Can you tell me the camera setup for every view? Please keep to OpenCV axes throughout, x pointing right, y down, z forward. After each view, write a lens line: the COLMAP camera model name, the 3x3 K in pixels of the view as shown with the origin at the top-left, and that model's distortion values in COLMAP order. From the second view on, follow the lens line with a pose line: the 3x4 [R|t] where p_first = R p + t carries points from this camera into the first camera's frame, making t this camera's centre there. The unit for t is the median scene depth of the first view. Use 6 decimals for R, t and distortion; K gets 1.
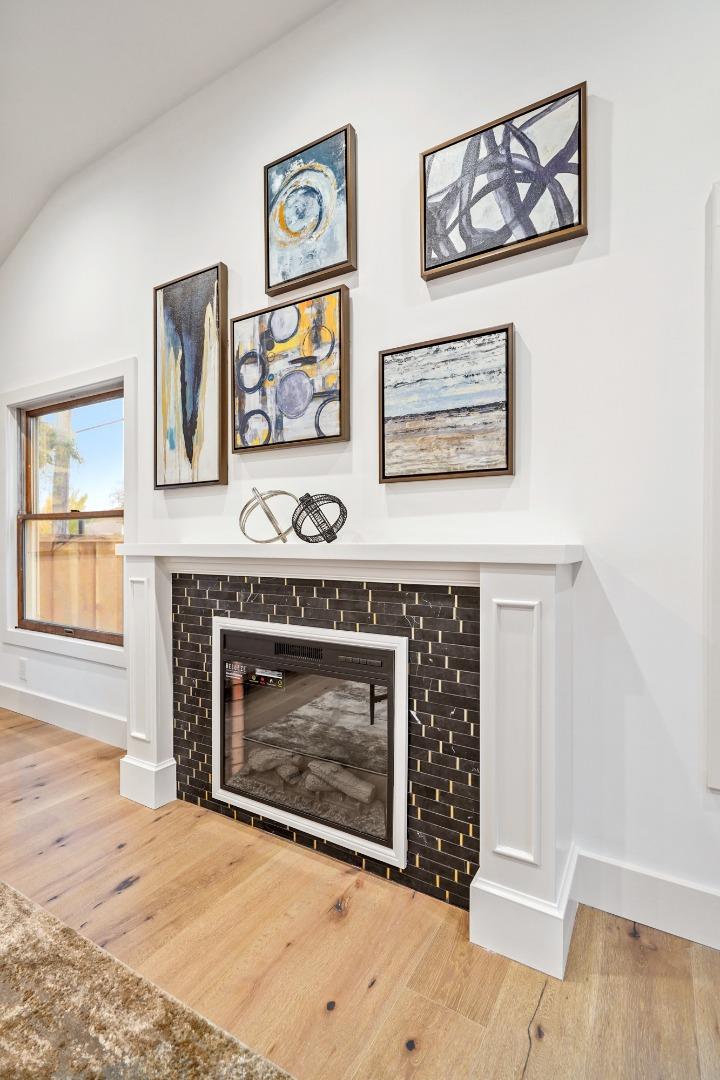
lens RADIAL K [[500.4, 0, 361.6], [0, 500.4, 532.4], [0, 0, 1]] dist [0.022462, 0.008844]
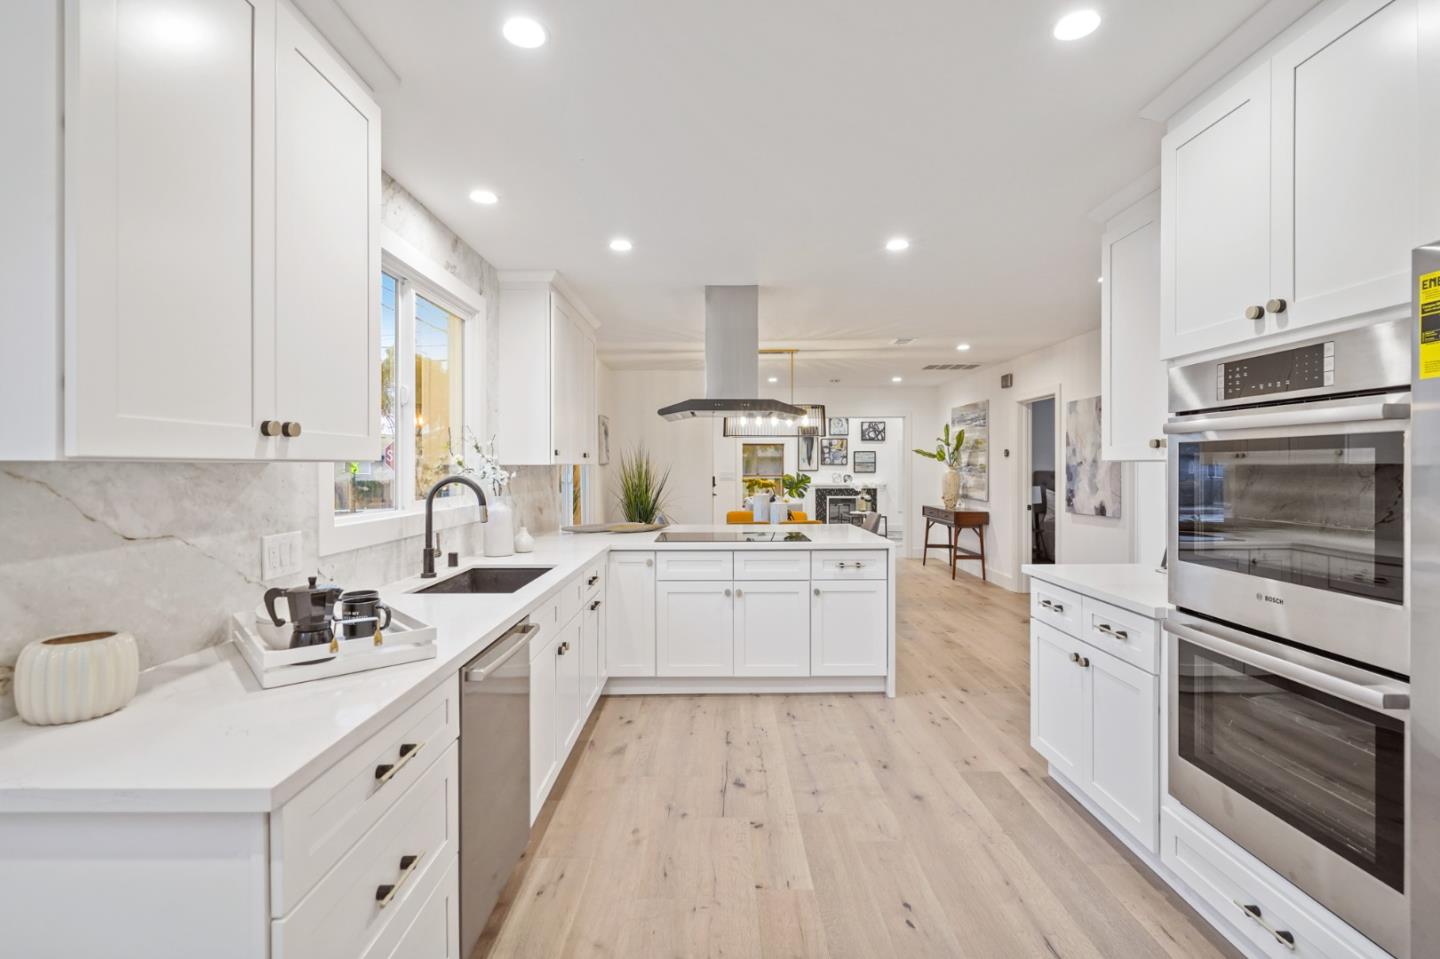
lens RADIAL K [[667.1, 0, 717.7], [0, 667.1, 467.6], [0, 0, 1]] dist [0.022462, 0.008844]
pose [[0.860398, -0.003519, 0.509610, -5.193514], [-0.010927, 0.999619, 0.025351, -0.327784], [-0.509505, -0.027380, 0.860032, -4.826174]]
